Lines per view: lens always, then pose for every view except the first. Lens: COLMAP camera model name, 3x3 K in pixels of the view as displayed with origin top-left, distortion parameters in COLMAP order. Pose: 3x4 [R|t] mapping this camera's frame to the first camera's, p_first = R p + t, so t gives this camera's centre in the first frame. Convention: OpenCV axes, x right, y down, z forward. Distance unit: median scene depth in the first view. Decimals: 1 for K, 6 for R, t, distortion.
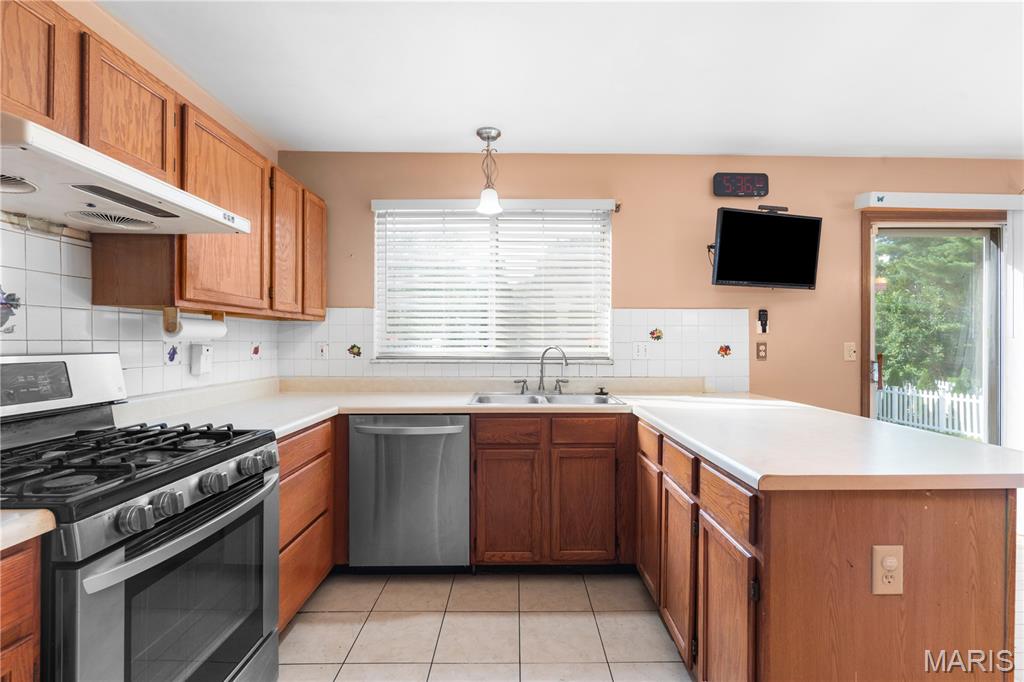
lens RADIAL K [[464.7, 0, 514.1], [0, 464.7, 338.1], [0, 0, 1]] dist [0.000373, 0.000204]
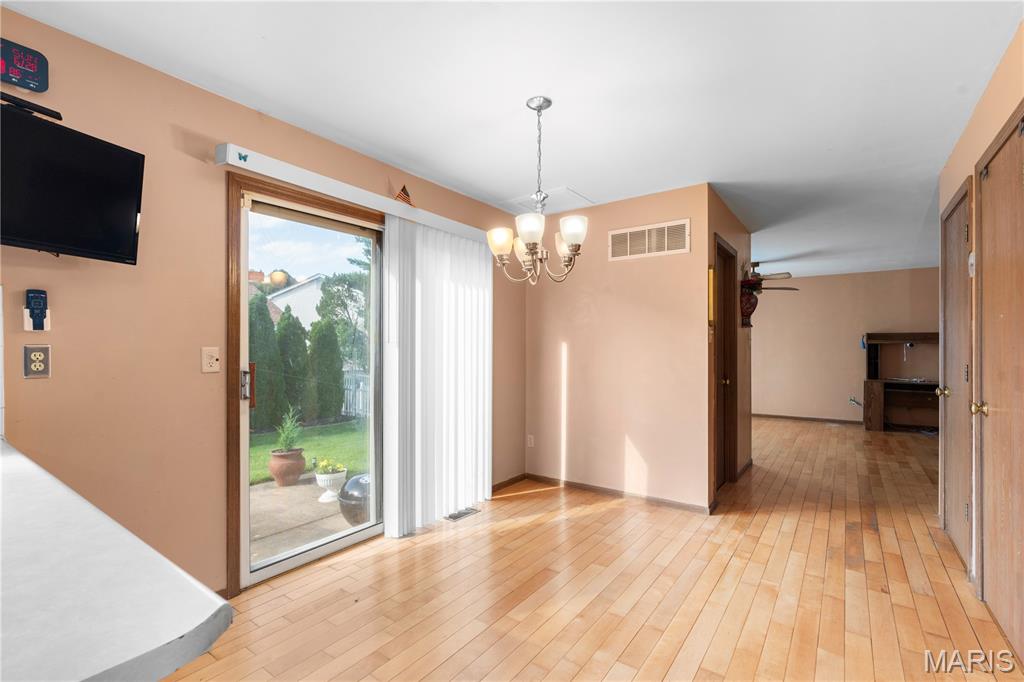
lens RADIAL K [[437.1, 0, 509.9], [0, 437.1, 349.1], [0, 0, 1]] dist [-0.000428, -0.000066]
pose [[0.618001, -0.000195, 0.786178, 0.472184], [-0.009355, 0.999927, 0.007603, 0.002777], [-0.786122, -0.012053, 0.617954, 0.205530]]
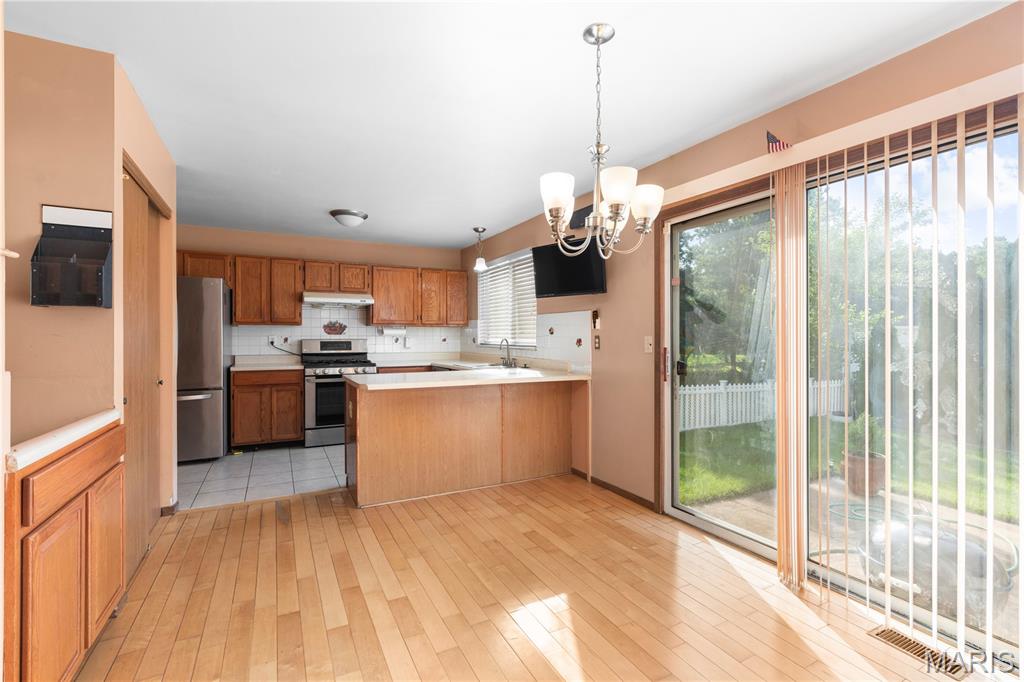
lens RADIAL K [[464.7, 0, 514.1], [0, 464.7, 338.1], [0, 0, 1]] dist [0.000373, 0.000204]
pose [[0.452838, 0.001324, -0.891592, 1.575321], [0.006064, 0.999971, 0.004564, 0.007399], [0.891572, -0.007473, 0.452817, 0.218488]]
